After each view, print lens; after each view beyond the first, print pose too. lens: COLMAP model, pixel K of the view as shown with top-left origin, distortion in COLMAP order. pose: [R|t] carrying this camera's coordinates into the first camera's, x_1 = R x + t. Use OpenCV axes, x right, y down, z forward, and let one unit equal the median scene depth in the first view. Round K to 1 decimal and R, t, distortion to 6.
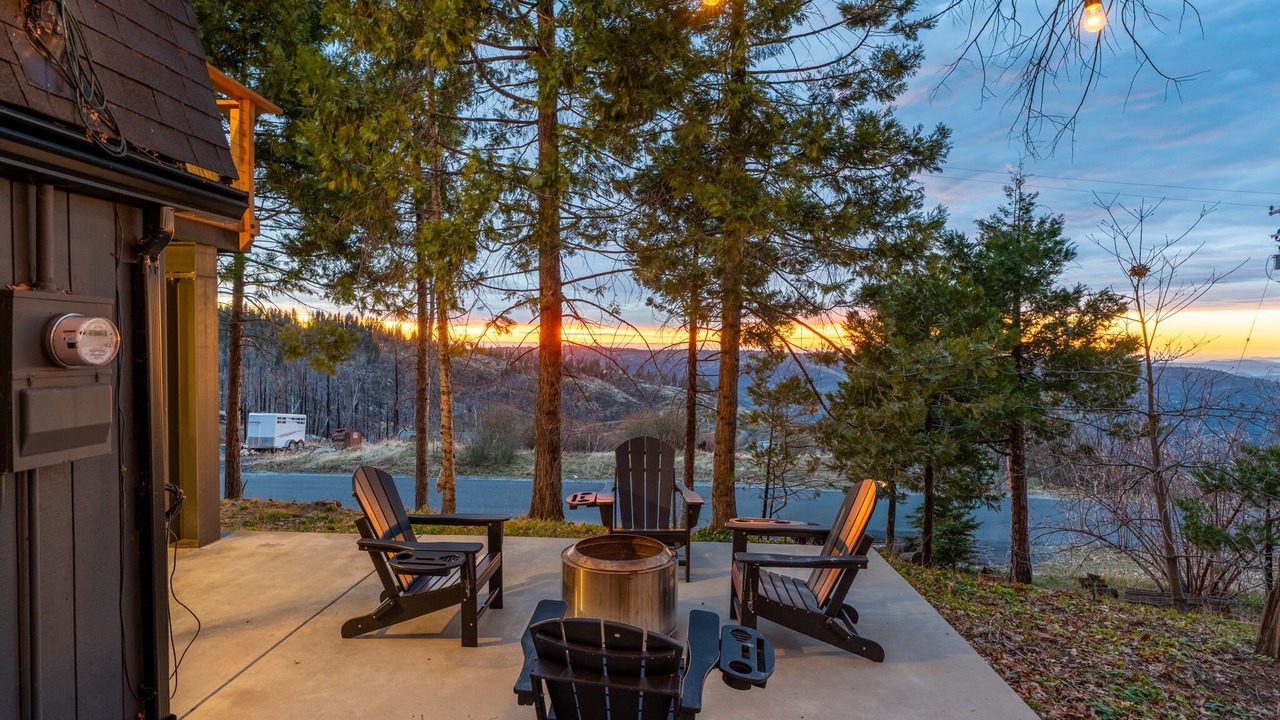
lens RADIAL K [[690.9, 0, 641.9], [0, 690.9, 357.3], [0, 0, 1]] dist [-0.002810, 0.000995]
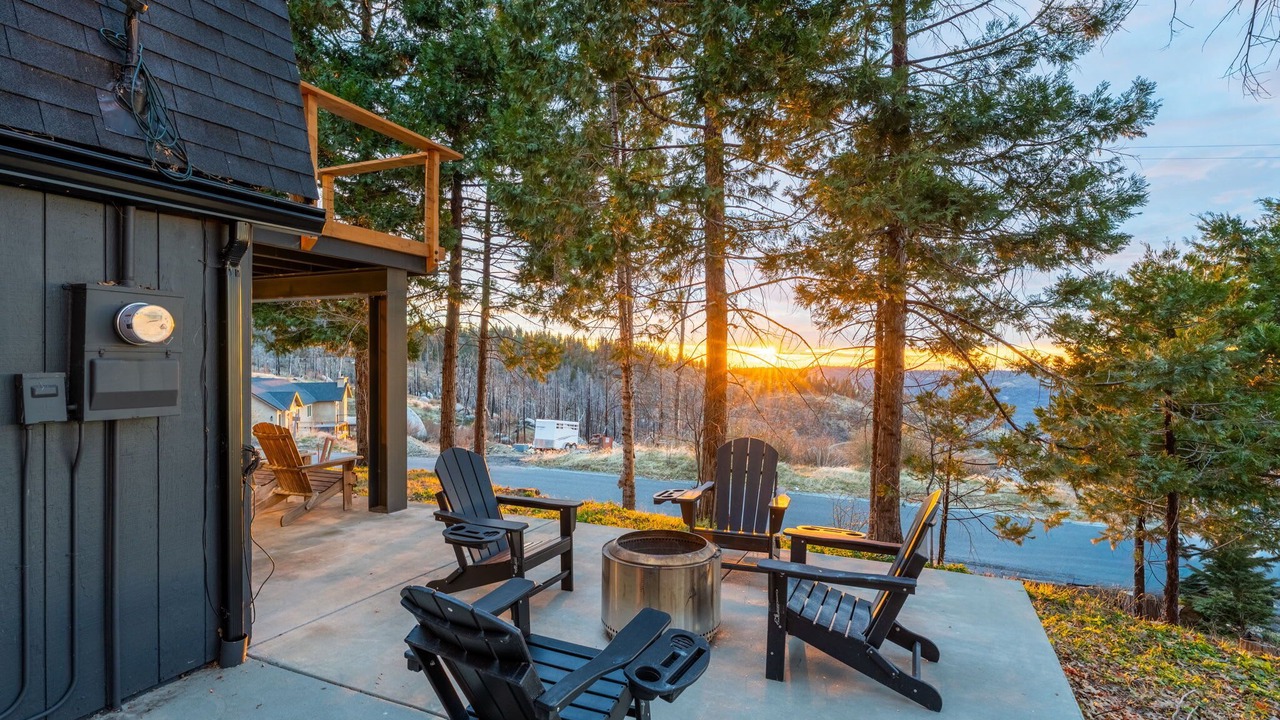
lens RADIAL K [[641.1, 0, 641.2], [0, 641.1, 356.2], [0, 0, 1]] dist [-0.002460, 0.000993]
pose [[0.929099, -0.006287, -0.369779, 0.142149], [-0.005579, 0.999503, -0.031013, 0.019767], [0.369790, 0.030877, 0.928602, 0.067333]]
